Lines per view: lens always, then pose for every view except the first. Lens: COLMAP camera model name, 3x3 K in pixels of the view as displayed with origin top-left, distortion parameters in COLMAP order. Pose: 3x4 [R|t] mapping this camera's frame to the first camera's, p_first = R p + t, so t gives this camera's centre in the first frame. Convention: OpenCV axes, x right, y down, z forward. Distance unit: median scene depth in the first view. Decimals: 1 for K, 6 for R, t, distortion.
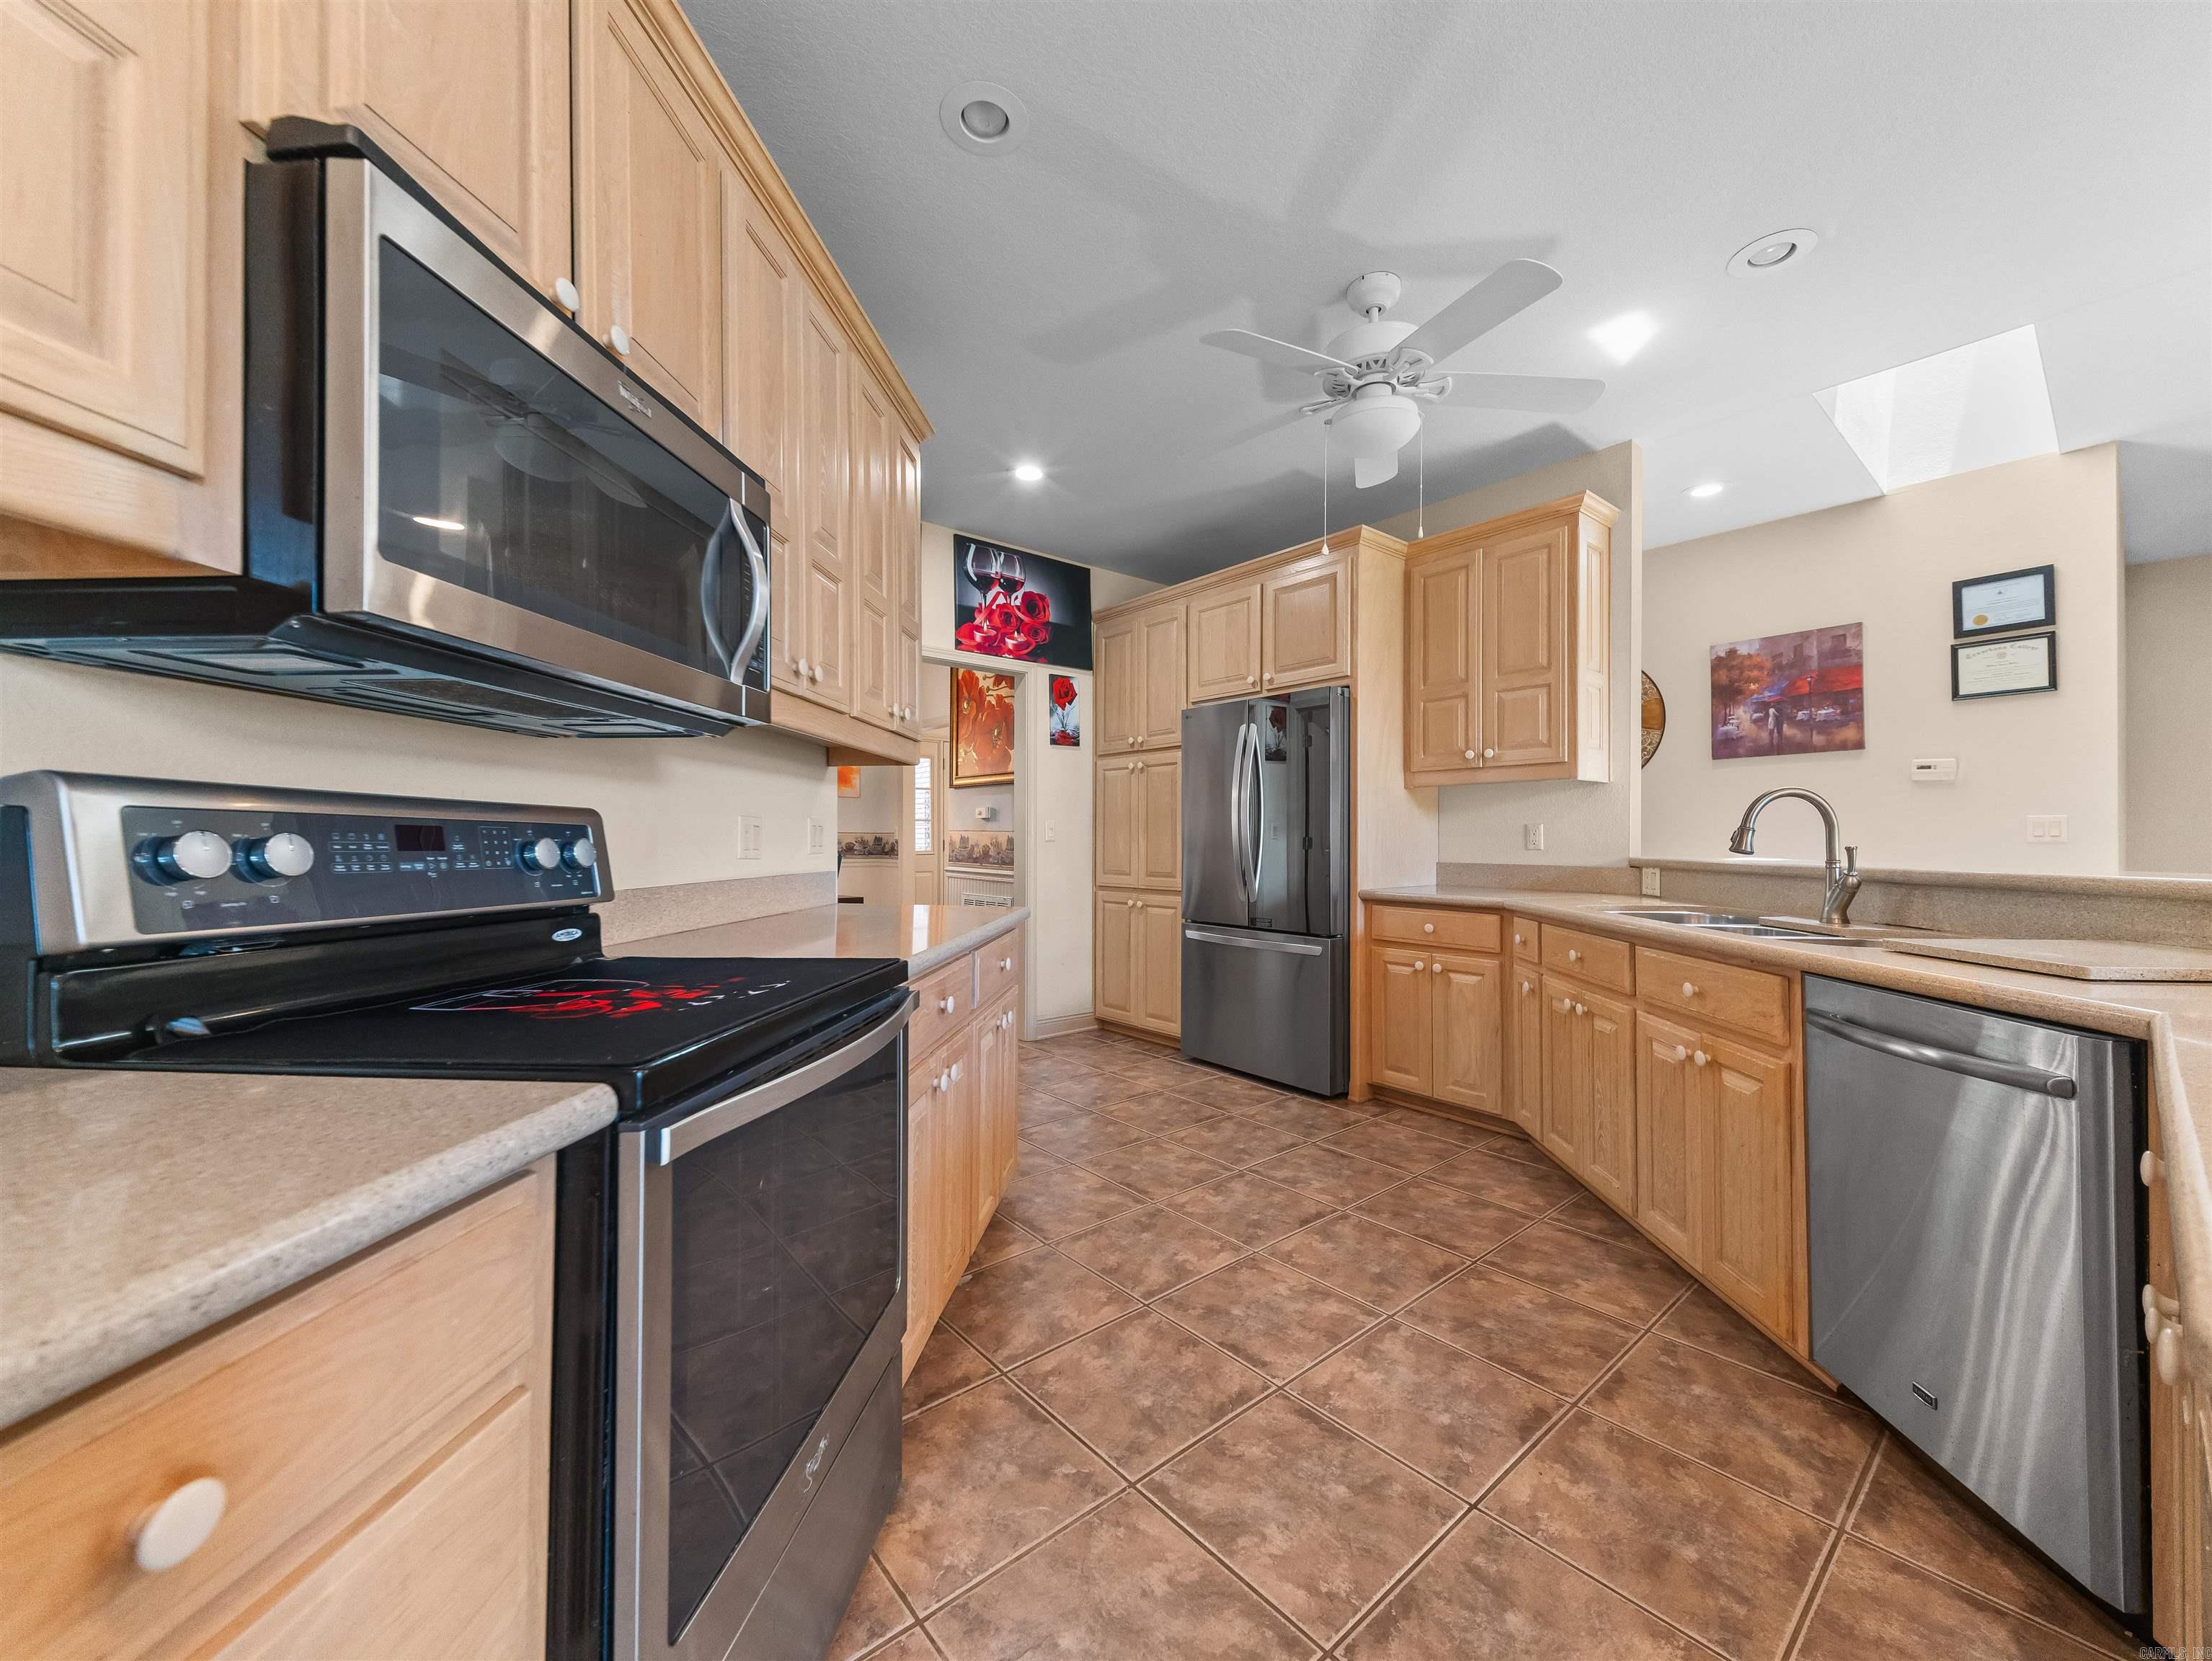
lens RADIAL K [[846.0, 0, 1083.3], [0, 846.0, 827.3], [0, 0, 1]] dist [-0.001039, -0.006838]
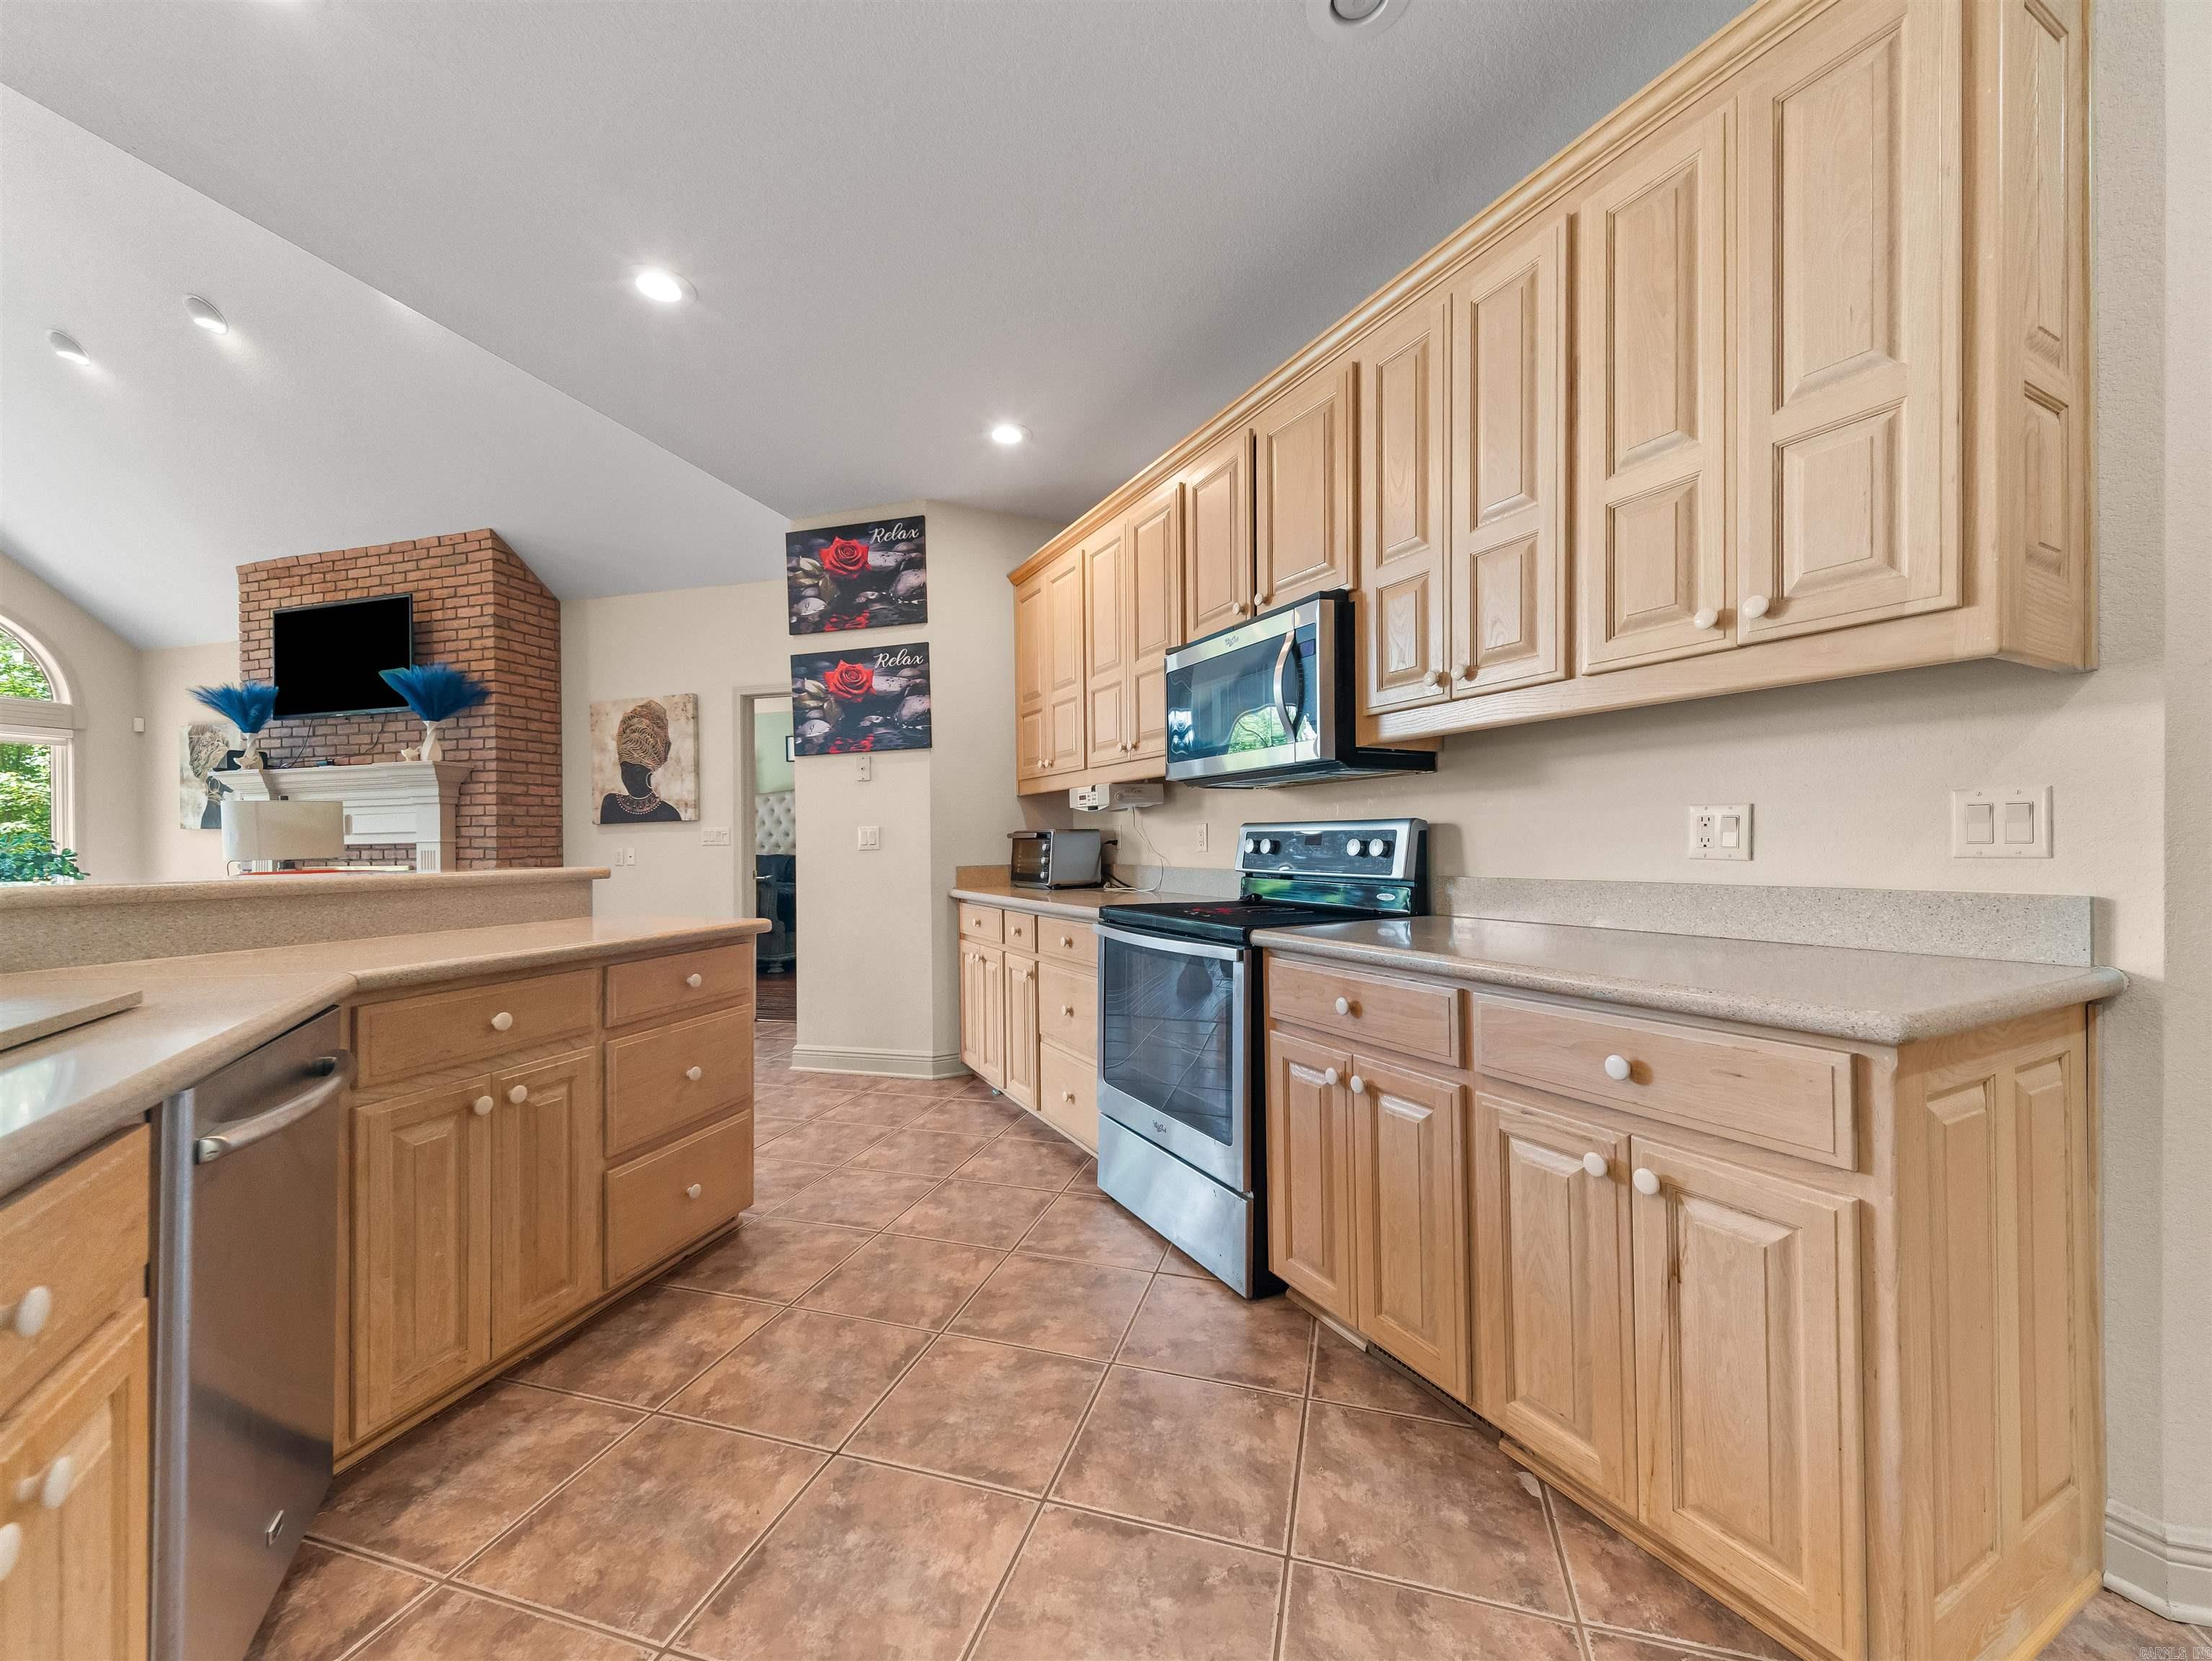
lens RADIAL K [[865.0, 0, 1103.2], [0, 865.0, 846.2], [0, 0, 1]] dist [0.030911, -0.014320]
pose [[-0.819495, 0.009328, -0.573010, 0.707815], [0.014941, 0.999875, -0.005091, 0.032734], [0.572891, -0.012734, -0.819532, 1.838914]]
